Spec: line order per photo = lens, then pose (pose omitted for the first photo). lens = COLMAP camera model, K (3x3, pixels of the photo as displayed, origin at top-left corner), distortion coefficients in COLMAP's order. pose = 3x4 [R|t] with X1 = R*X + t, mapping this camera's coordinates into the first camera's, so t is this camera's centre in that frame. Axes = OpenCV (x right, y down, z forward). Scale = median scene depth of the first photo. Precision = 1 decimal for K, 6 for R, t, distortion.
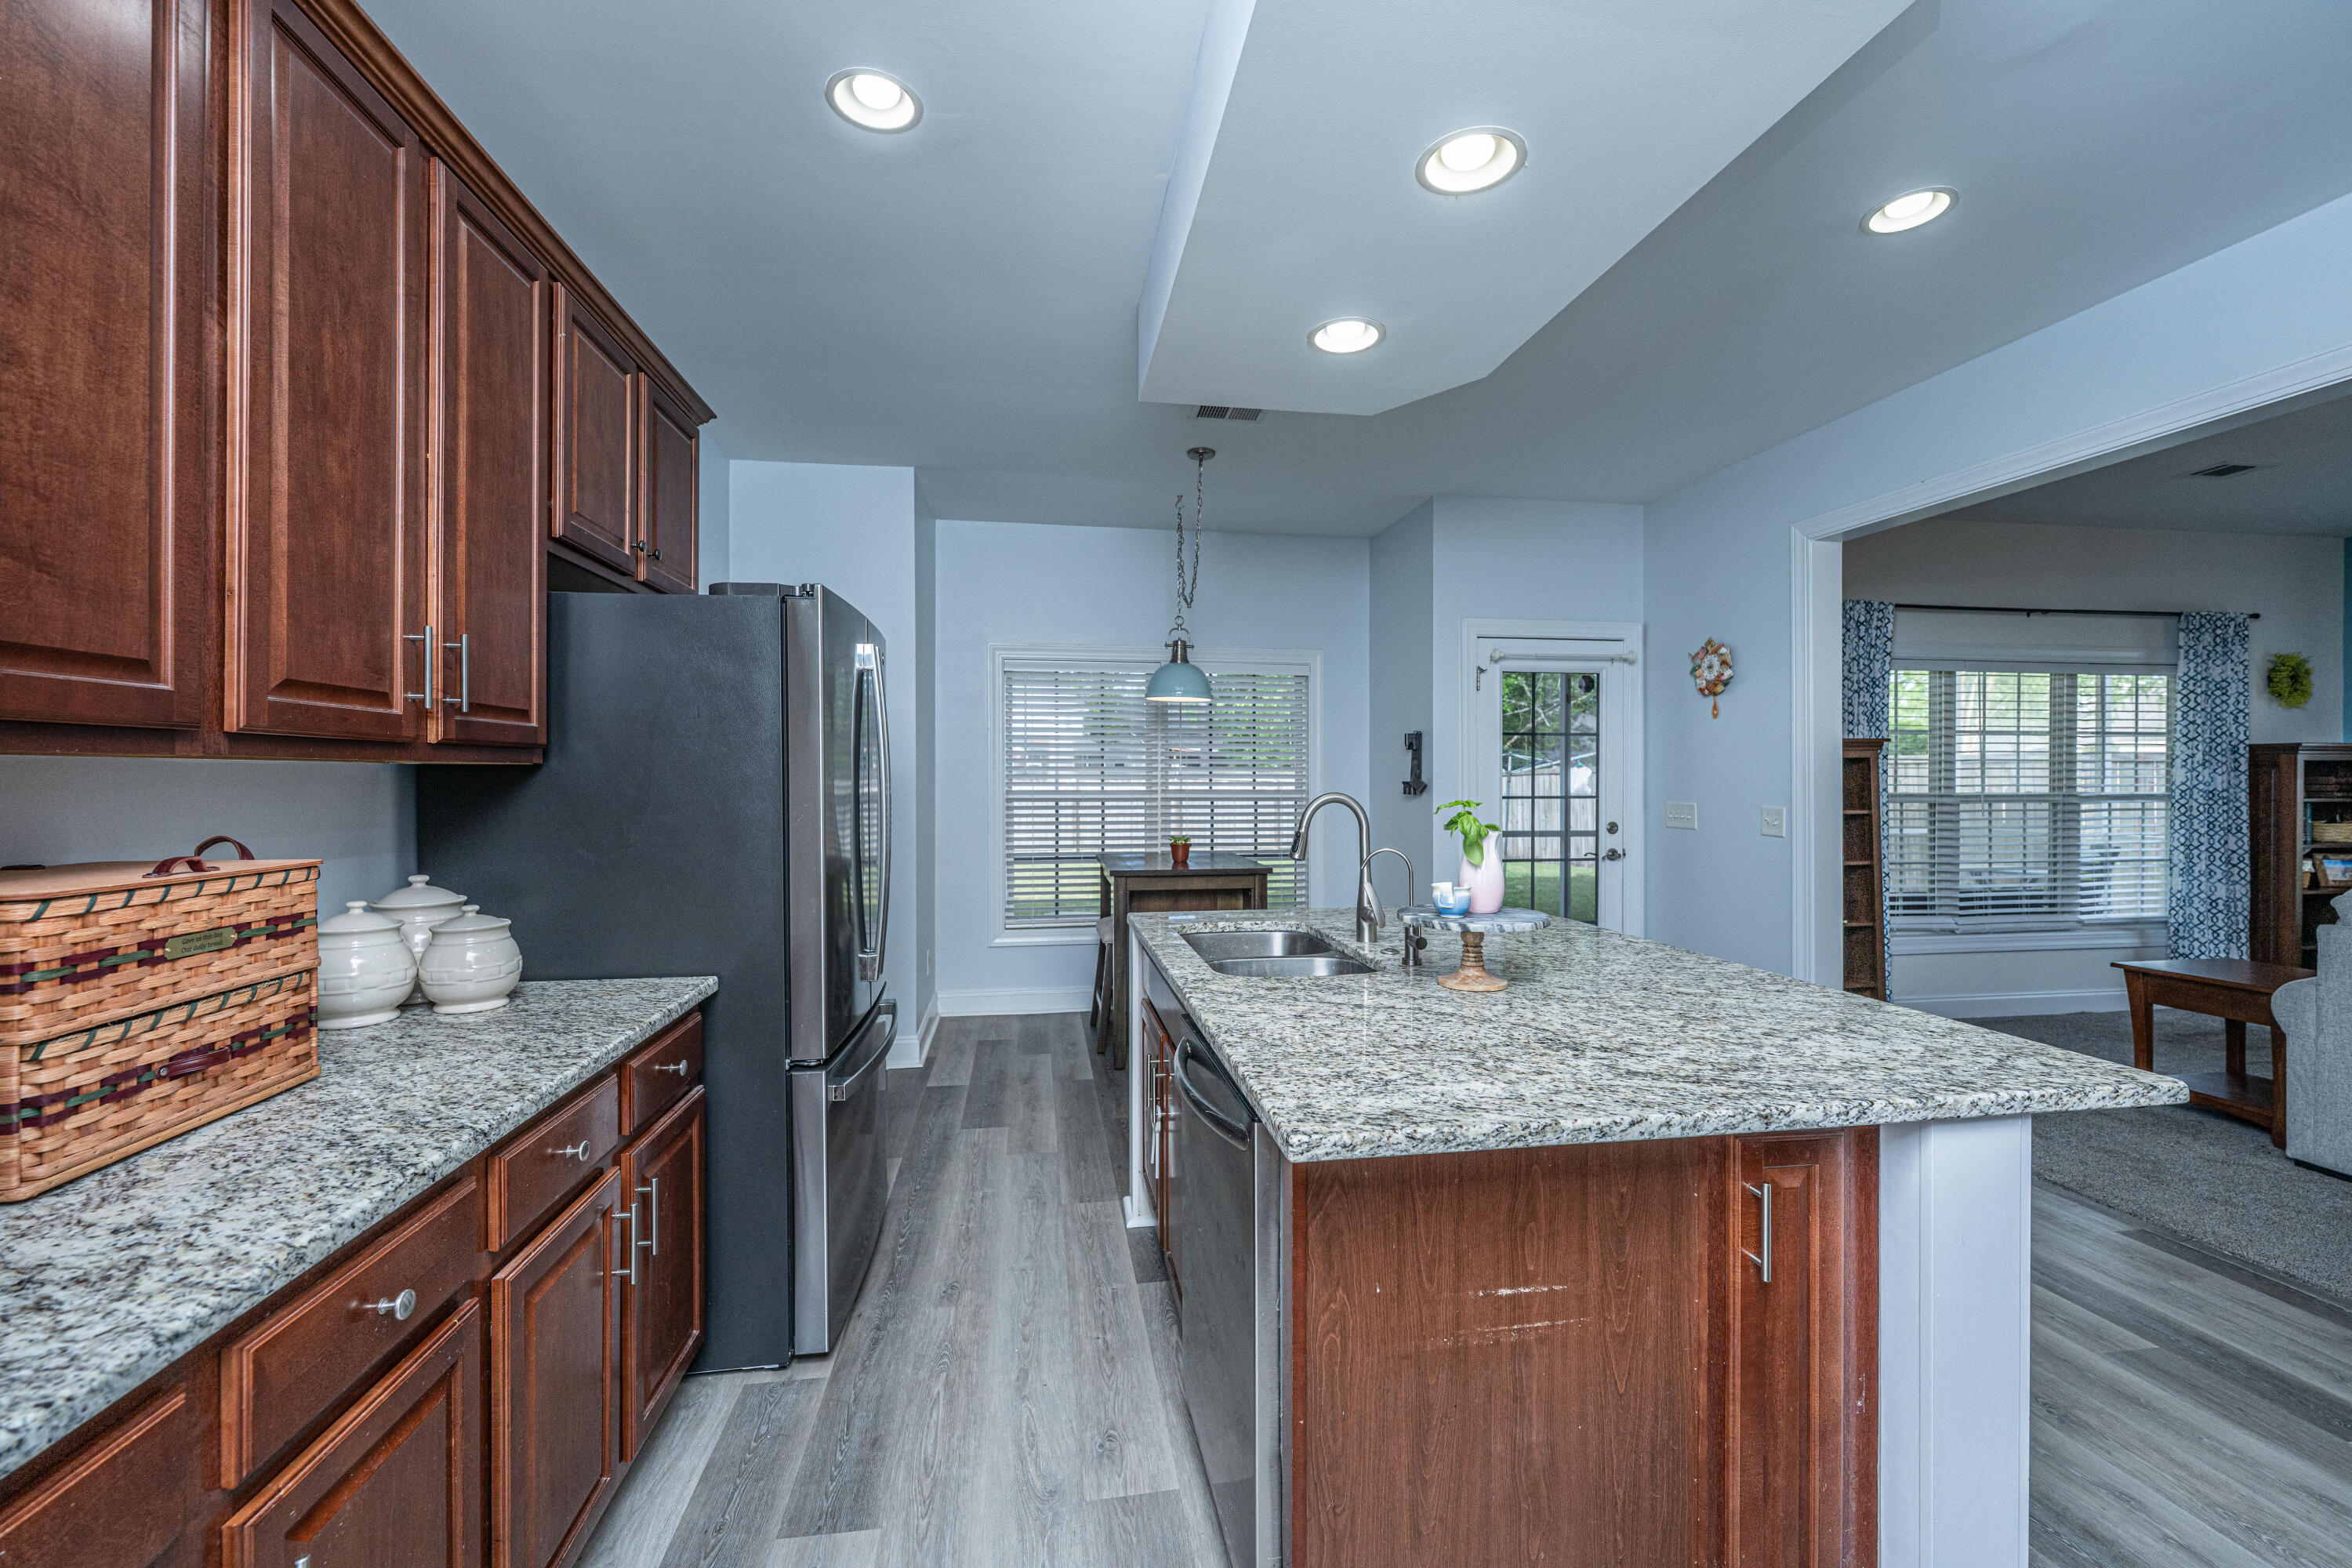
lens RADIAL K [[946.3, 0, 1157.8], [0, 946.3, 773.9], [0, 0, 1]] dist [-0.002045, 0.000728]
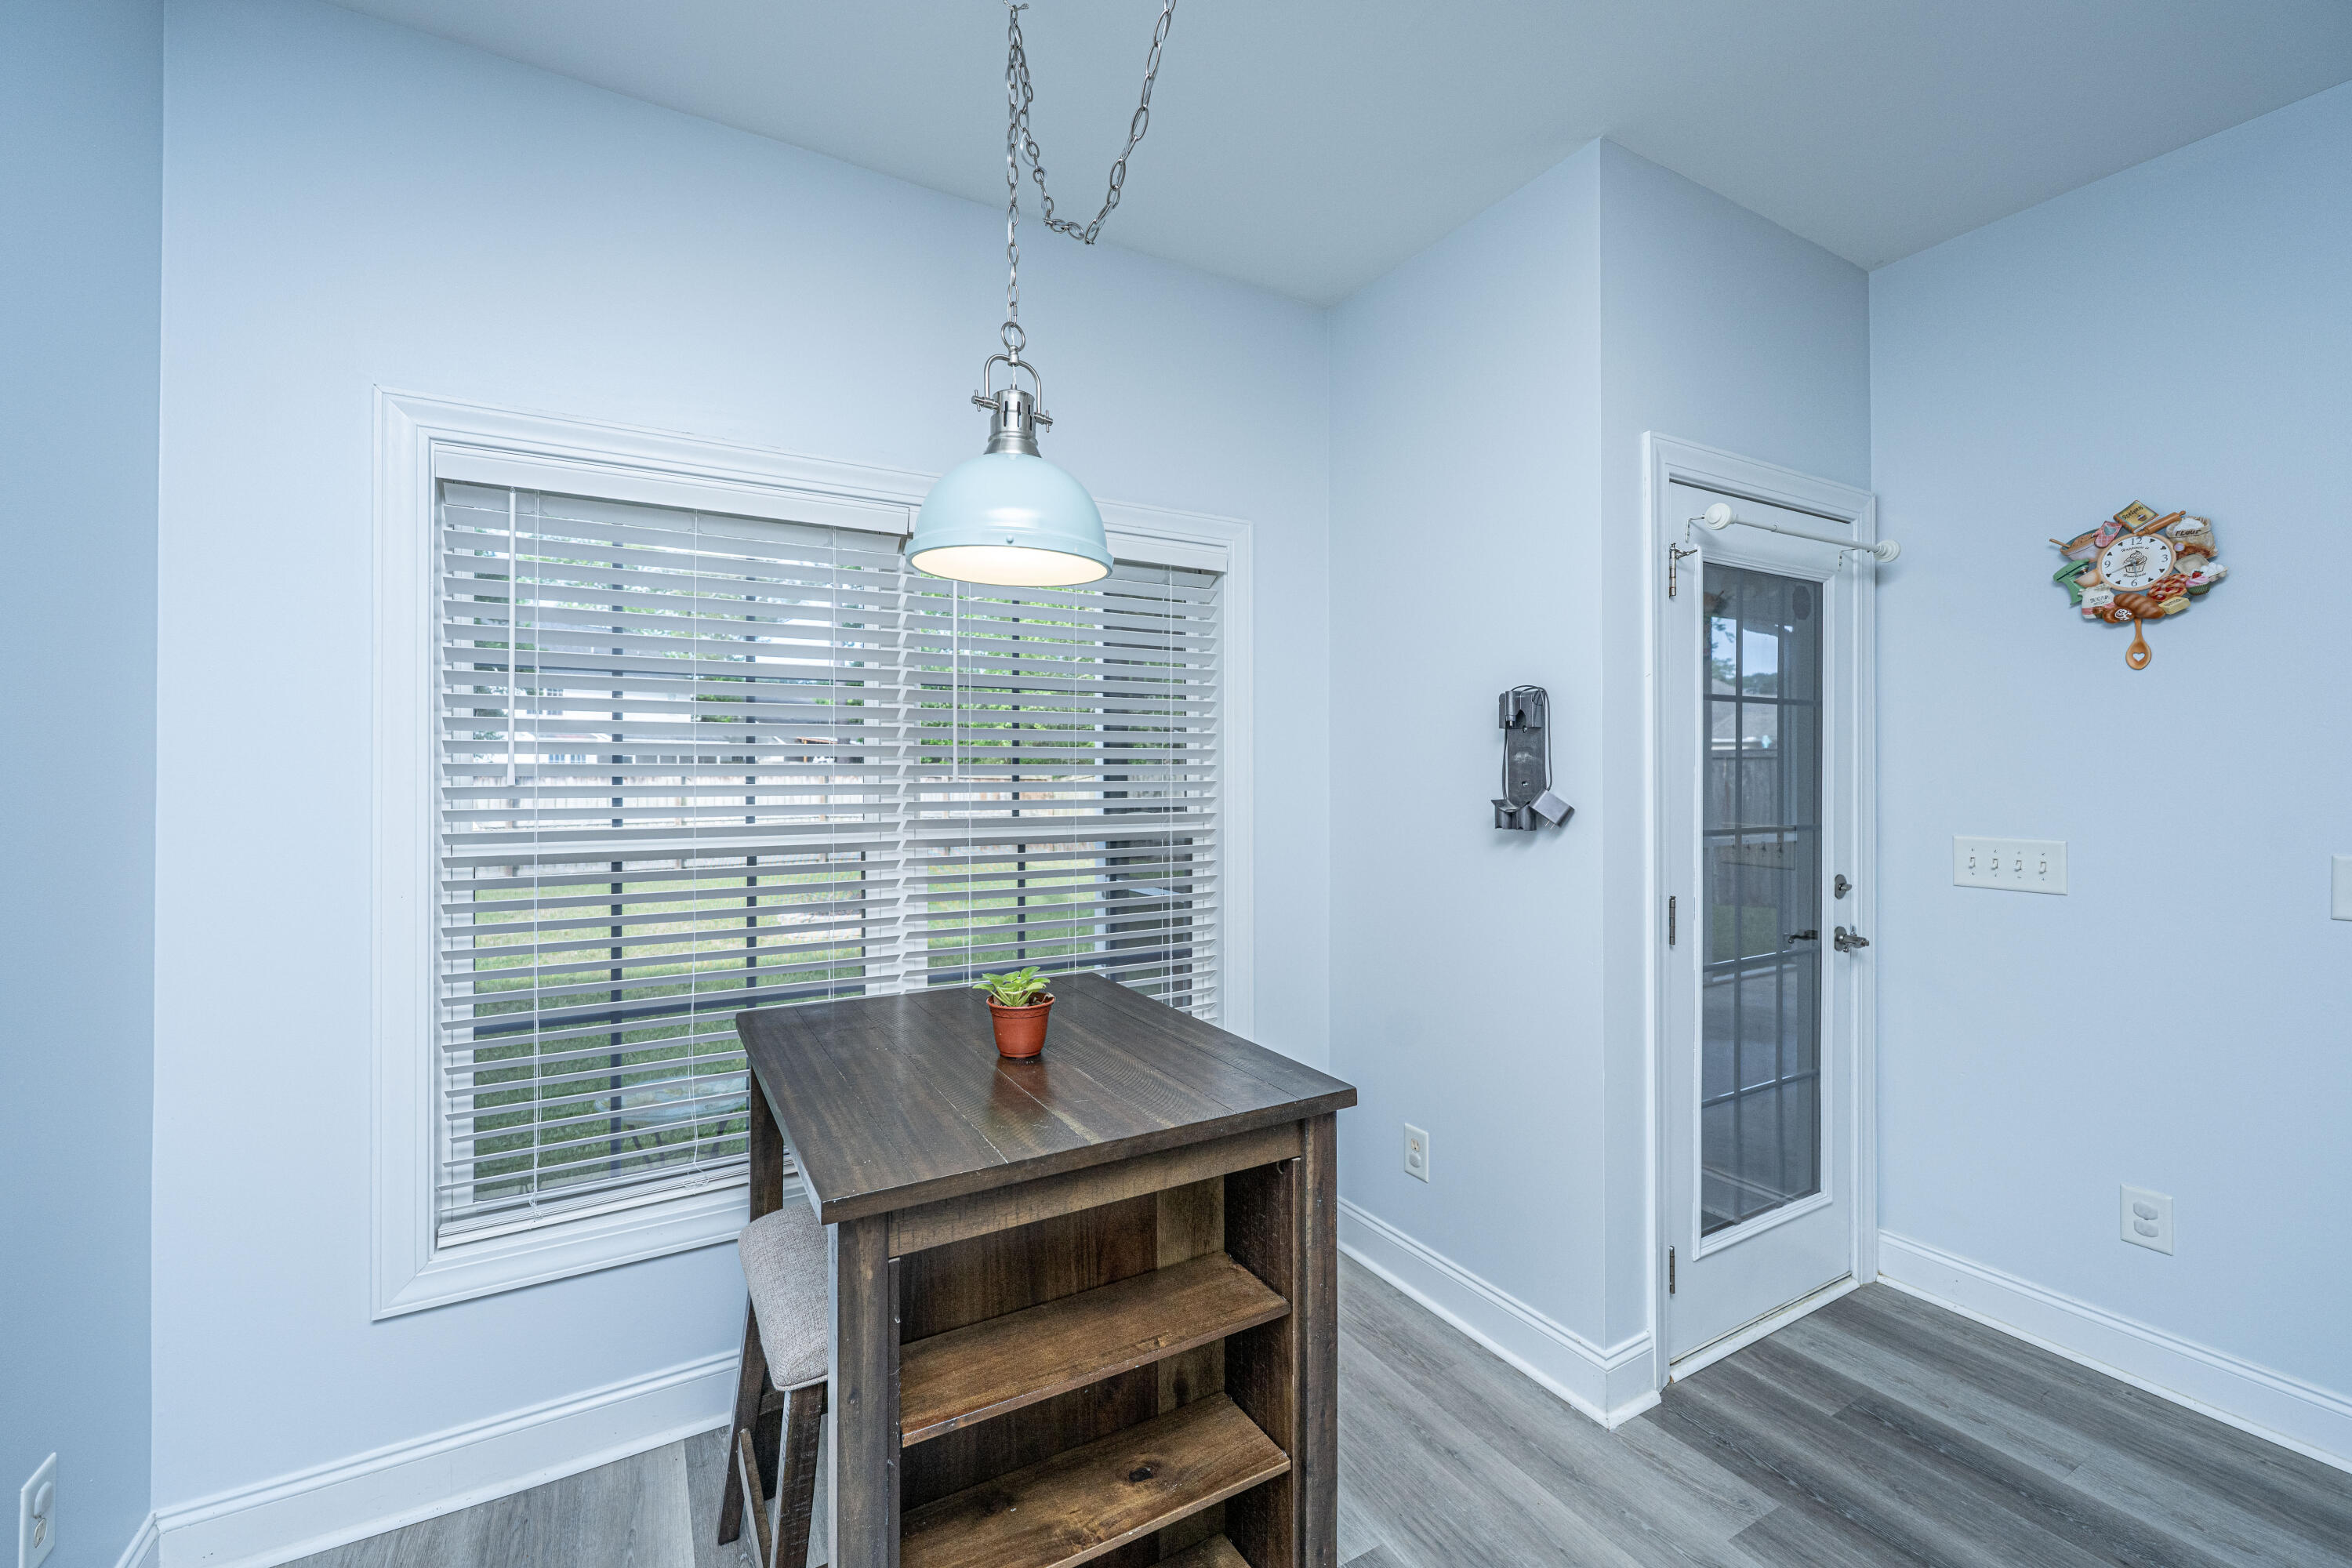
lens RADIAL K [[946.3, 0, 1154.1], [0, 946.3, 759.6], [0, 0, 1]] dist [-0.002045, 0.000728]
pose [[0.933951, 0.000469, 0.357400, -0.056329], [0.000832, 0.999994, -0.003486, -0.010998], [-0.357399, 0.003554, 0.933945, 0.722946]]
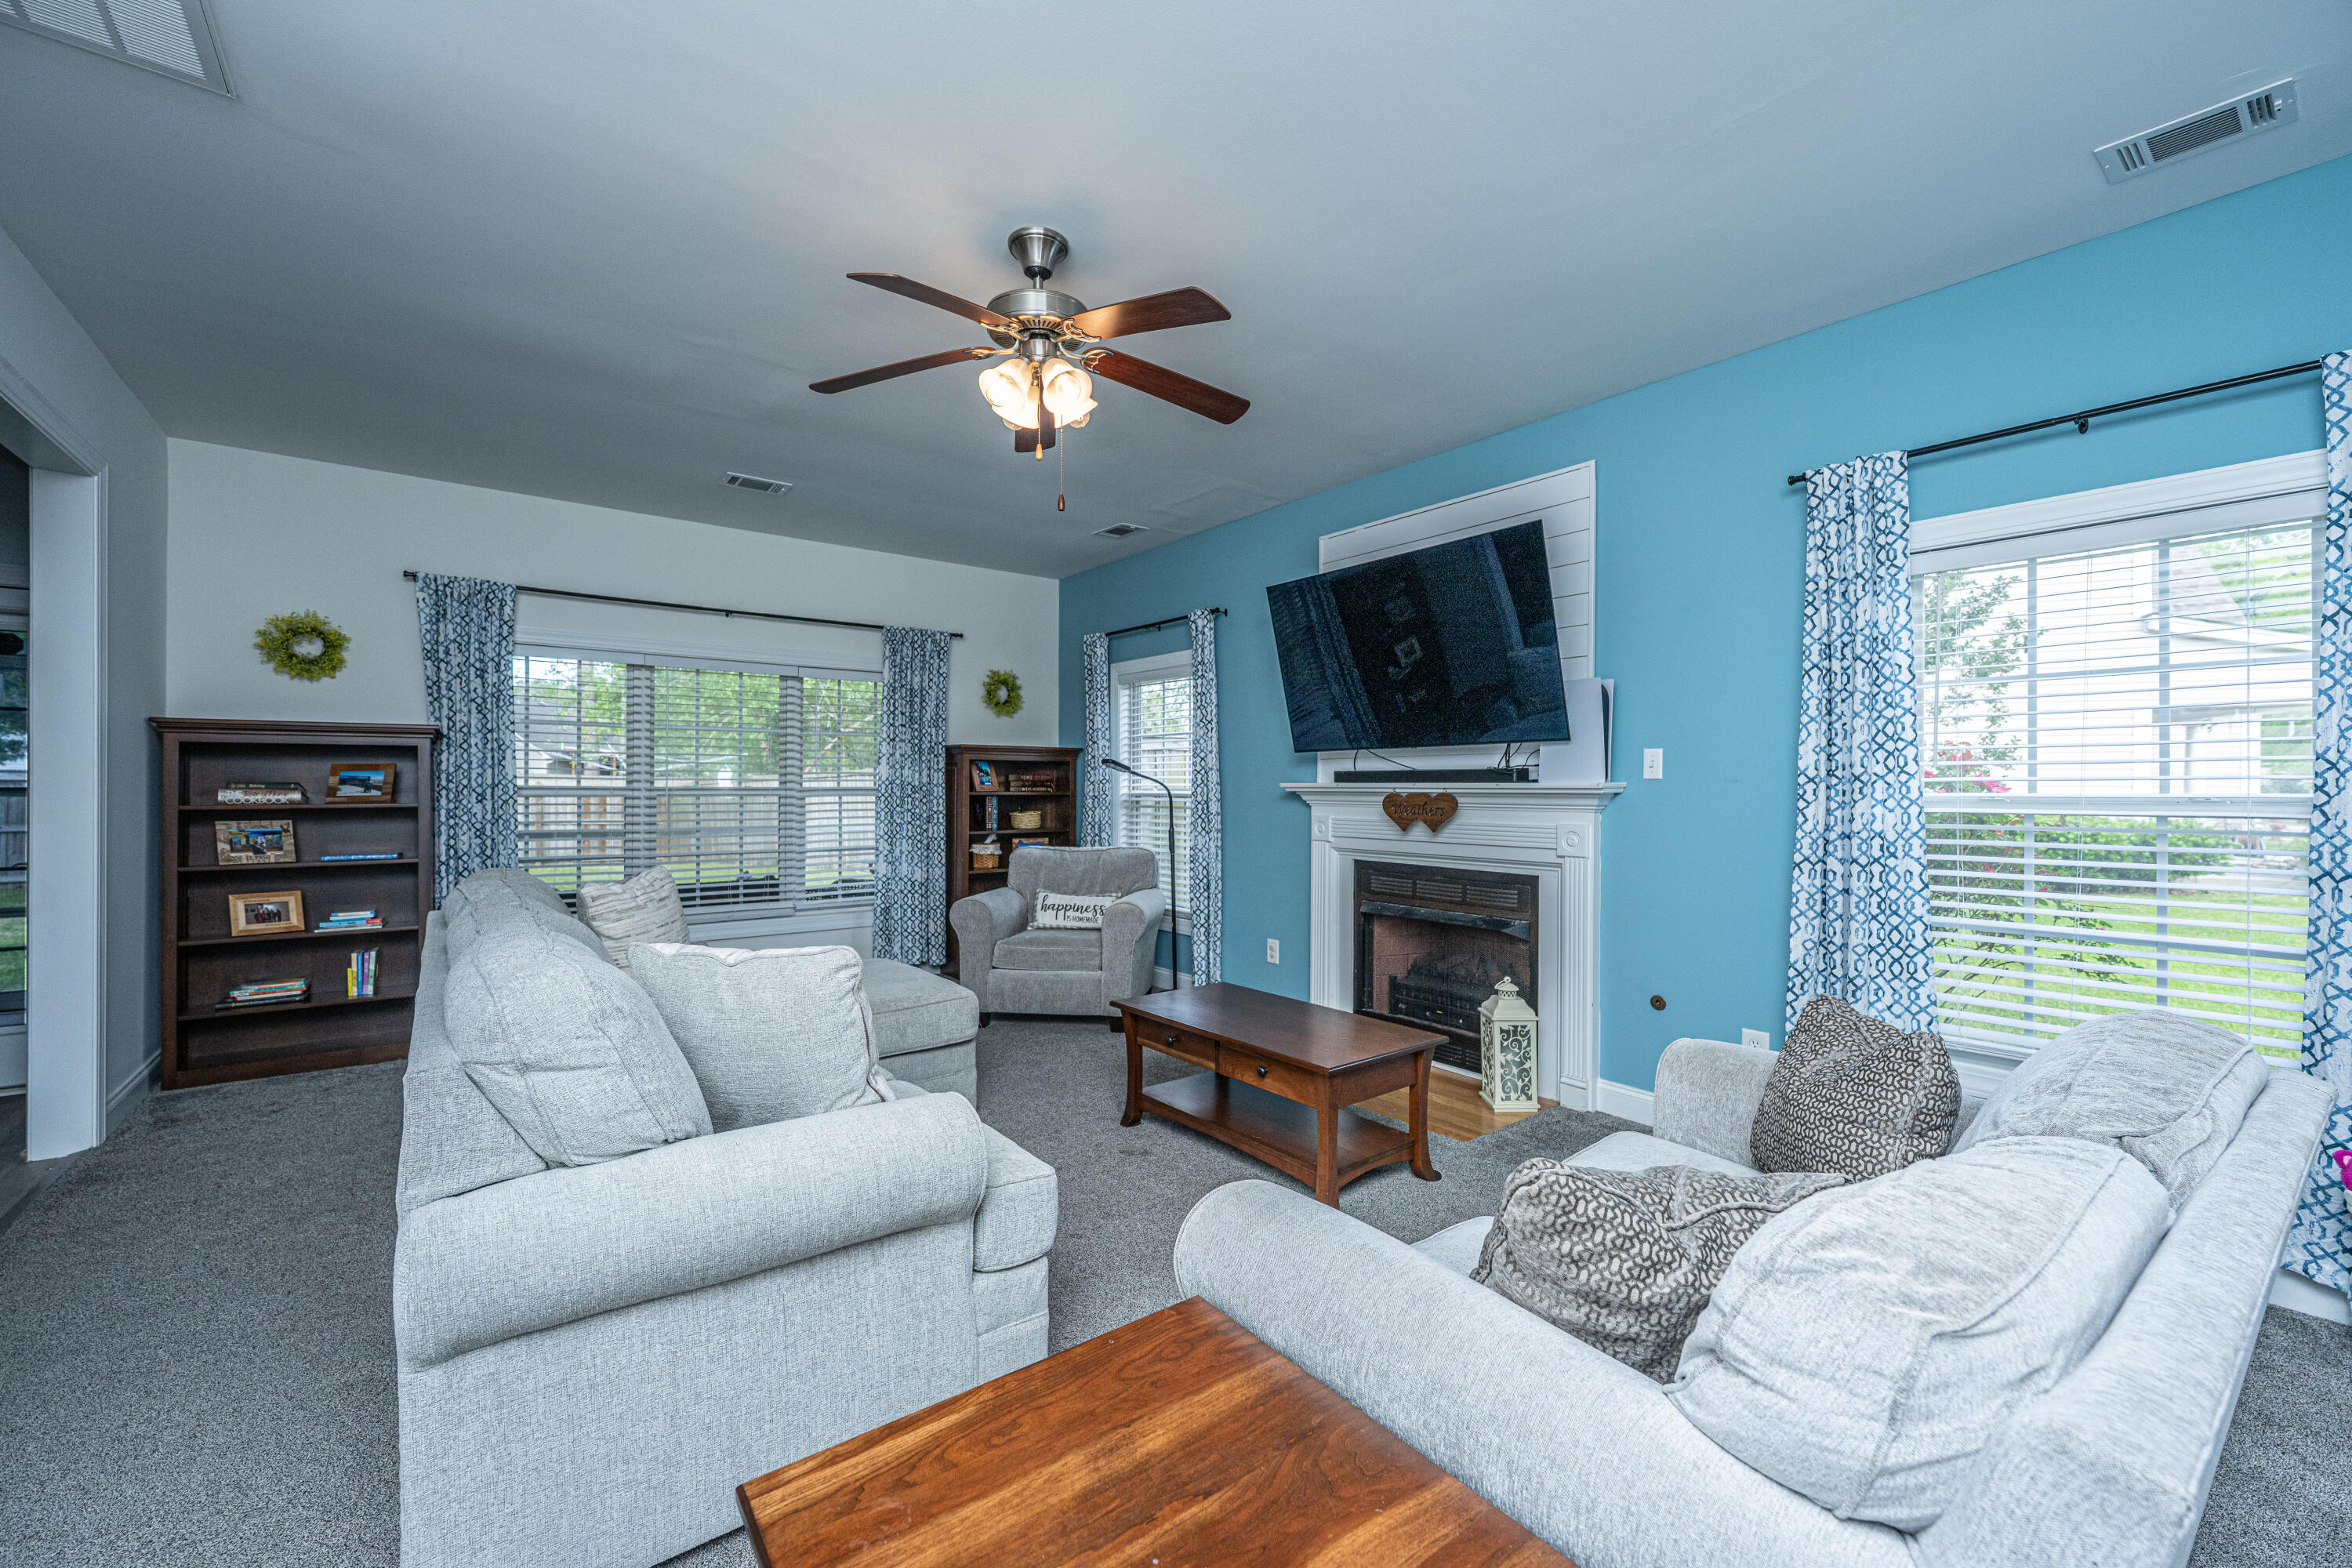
lens RADIAL K [[946.3, 0, 1175.1], [0, 946.3, 781.1], [0, 0, 1]] dist [-0.002045, 0.000728]
pose [[0.870319, 0.004513, 0.492467, 1.014262], [-0.004534, 0.999989, -0.001151, 0.015031], [-0.492467, -0.001231, 0.870330, -0.179435]]
